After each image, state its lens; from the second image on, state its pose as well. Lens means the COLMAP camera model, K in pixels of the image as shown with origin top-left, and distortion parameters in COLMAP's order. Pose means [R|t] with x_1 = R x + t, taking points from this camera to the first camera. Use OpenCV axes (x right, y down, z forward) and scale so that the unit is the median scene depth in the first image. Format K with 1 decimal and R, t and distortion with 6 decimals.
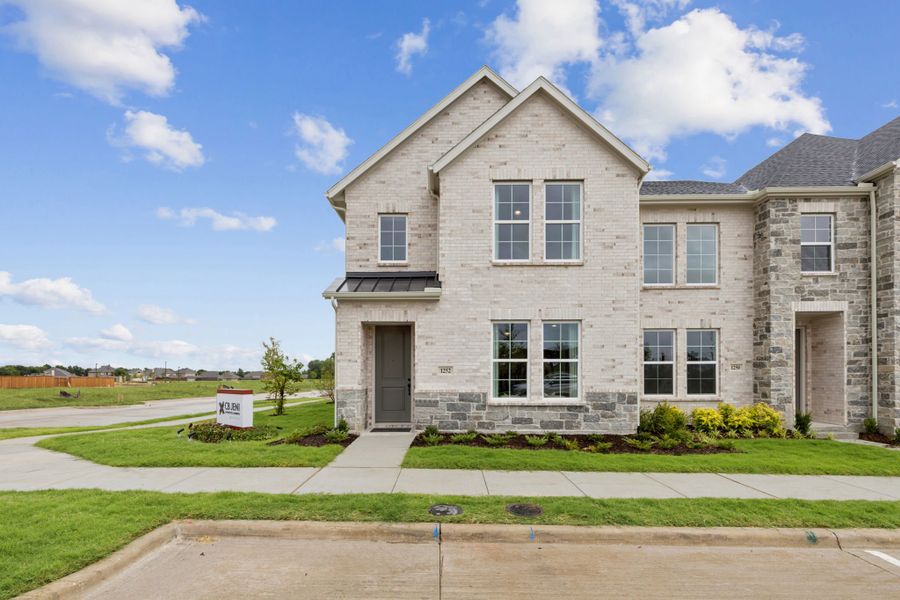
lens RADIAL K [[414.8, 0, 449.7], [0, 414.8, 376.5], [0, 0, 1]] dist [0.002372, 0.000194]
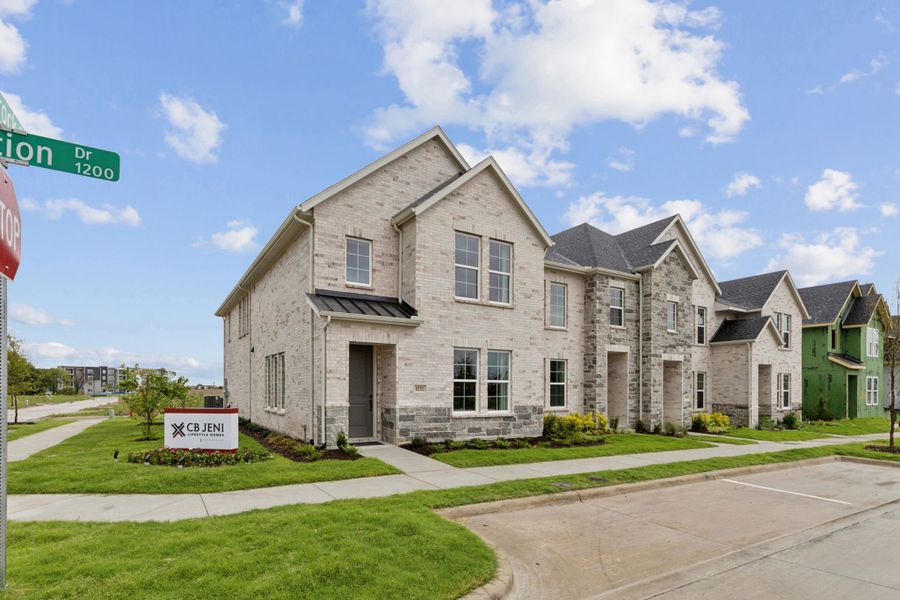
lens RADIAL K [[432.6, 0, 449.6], [0, 432.6, 393.7], [0, 0, 1]] dist [0.004326, 0.000269]
pose [[0.855644, 0.001468, 0.517563, -0.545973], [-0.004408, 0.999980, 0.004452, -0.006025], [-0.517547, -0.006091, 0.855633, -0.061559]]
